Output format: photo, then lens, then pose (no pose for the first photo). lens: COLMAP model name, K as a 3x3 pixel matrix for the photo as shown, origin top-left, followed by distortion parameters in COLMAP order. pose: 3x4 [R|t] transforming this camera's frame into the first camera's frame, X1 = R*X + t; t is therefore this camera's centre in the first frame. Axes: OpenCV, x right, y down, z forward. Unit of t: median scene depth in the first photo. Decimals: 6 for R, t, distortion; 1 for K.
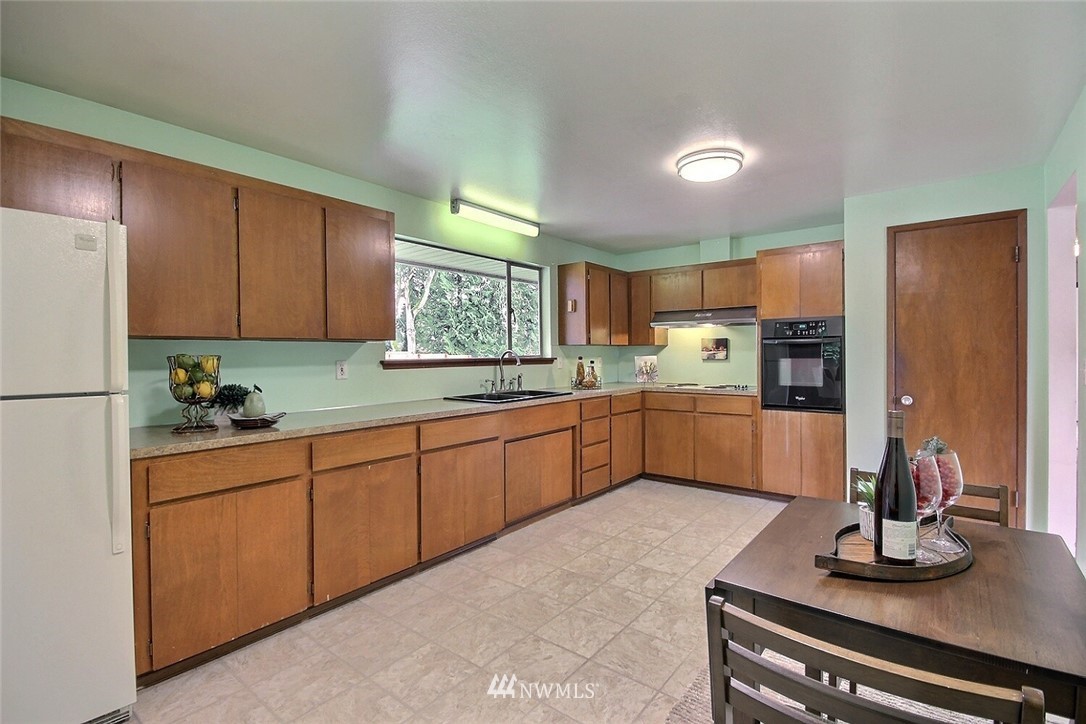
lens RADIAL K [[502.7, 0, 551.1], [0, 502.7, 359.3], [0, 0, 1]] dist [-0.011456, -0.000119]
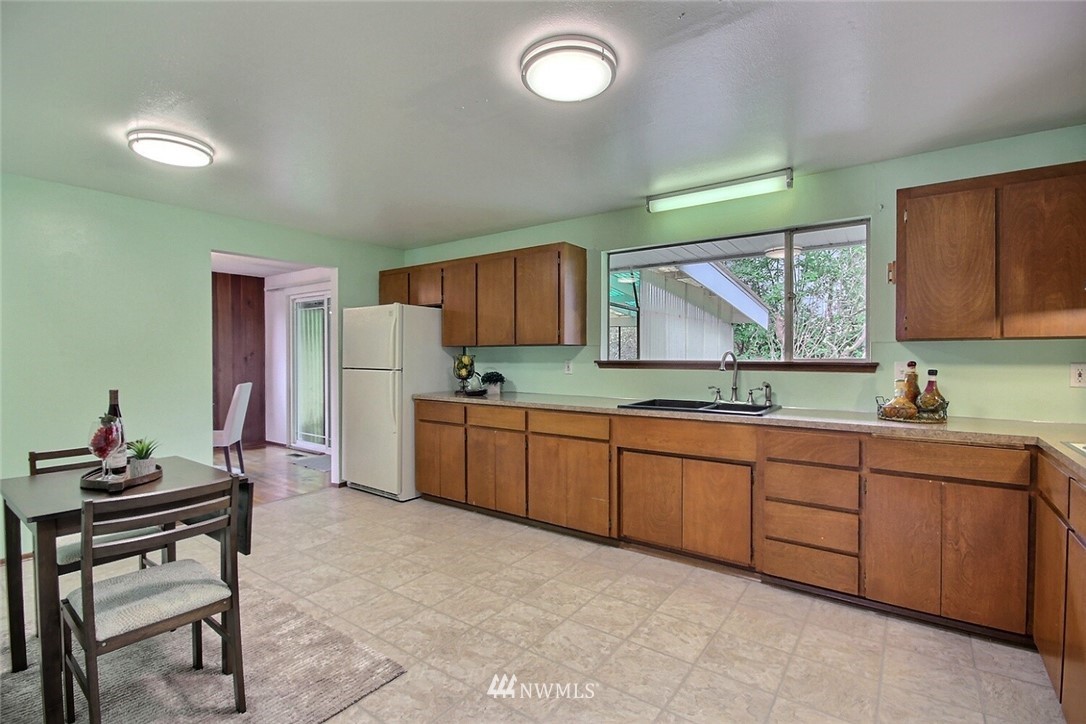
lens RADIAL K [[502.7, 0, 547.6], [0, 502.7, 359.4], [0, 0, 1]] dist [-0.011456, -0.000119]
pose [[0.030446, 0.013896, -0.999440, 0.735817], [-0.011494, 0.999842, 0.013552, -0.013144], [0.999470, 0.011075, 0.030601, 0.724332]]
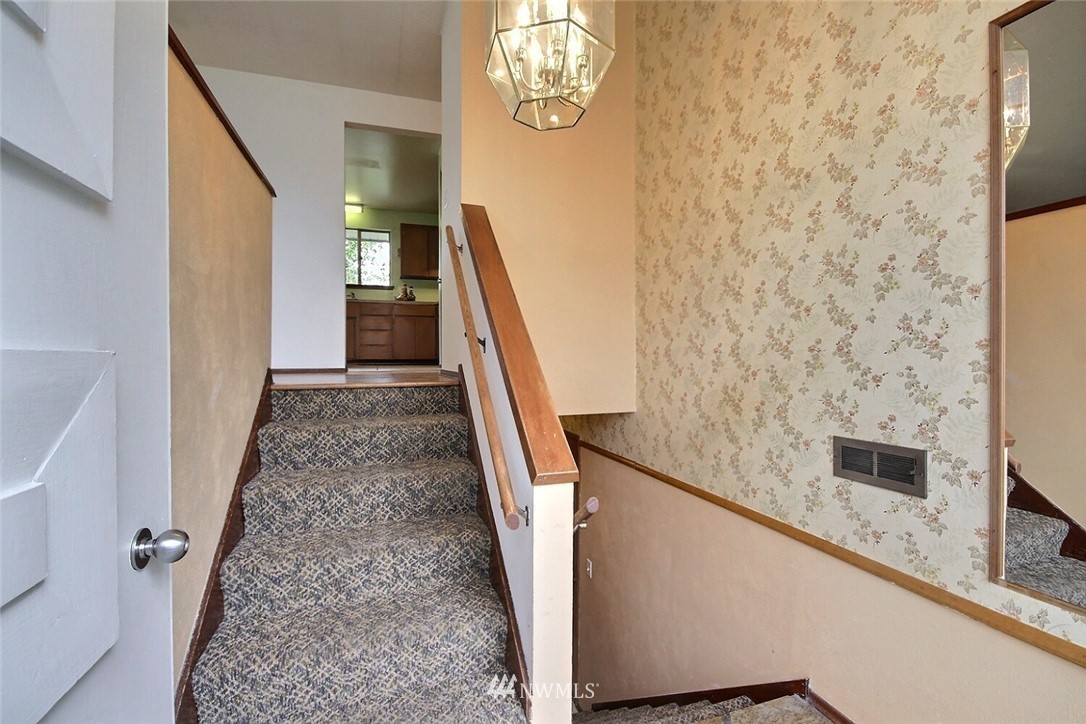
lens RADIAL K [[502.7, 0, 545.4], [0, 502.7, 359.6], [0, 0, 1]] dist [-0.011456, -0.000119]
pose [[0.829199, 0.005366, -0.558927, 1.617710], [-0.006576, 0.999978, -0.000156, 0.283172], [0.558914, 0.003805, 0.829217, -0.073415]]
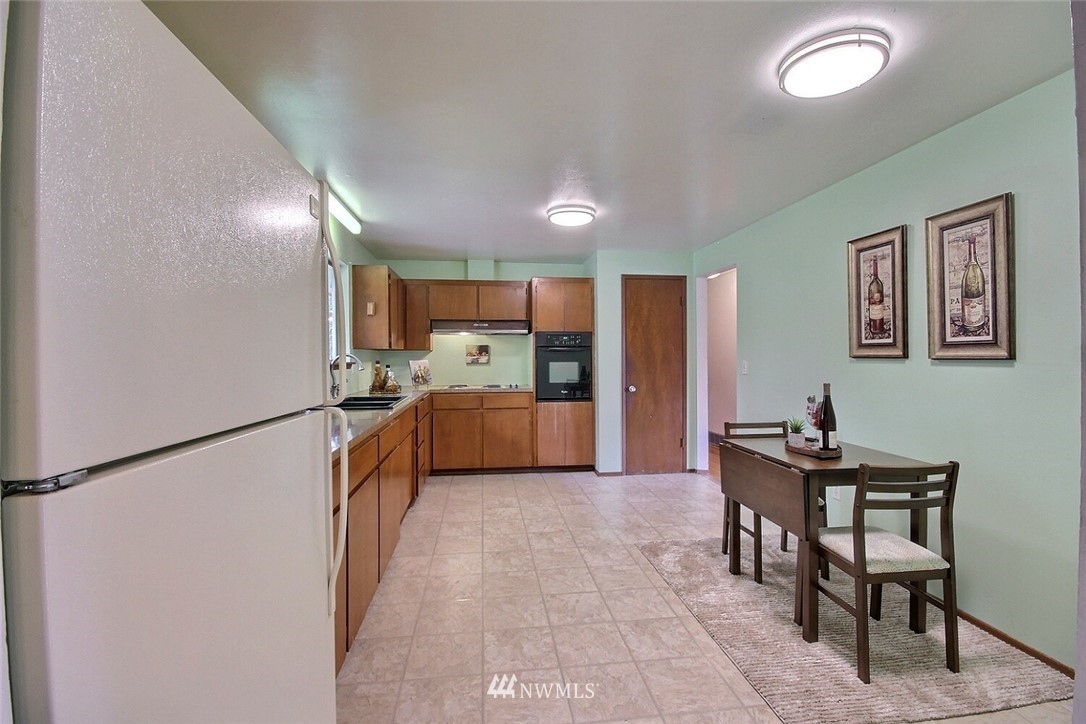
lens RADIAL K [[502.7, 0, 554.8], [0, 502.7, 357.2], [0, 0, 1]] dist [-0.011456, -0.000119]
pose [[0.693247, 0.004668, 0.720685, -0.506288], [0.005734, 0.999912, -0.011993, 0.001658], [-0.720677, 0.012446, 0.693159, 0.089177]]
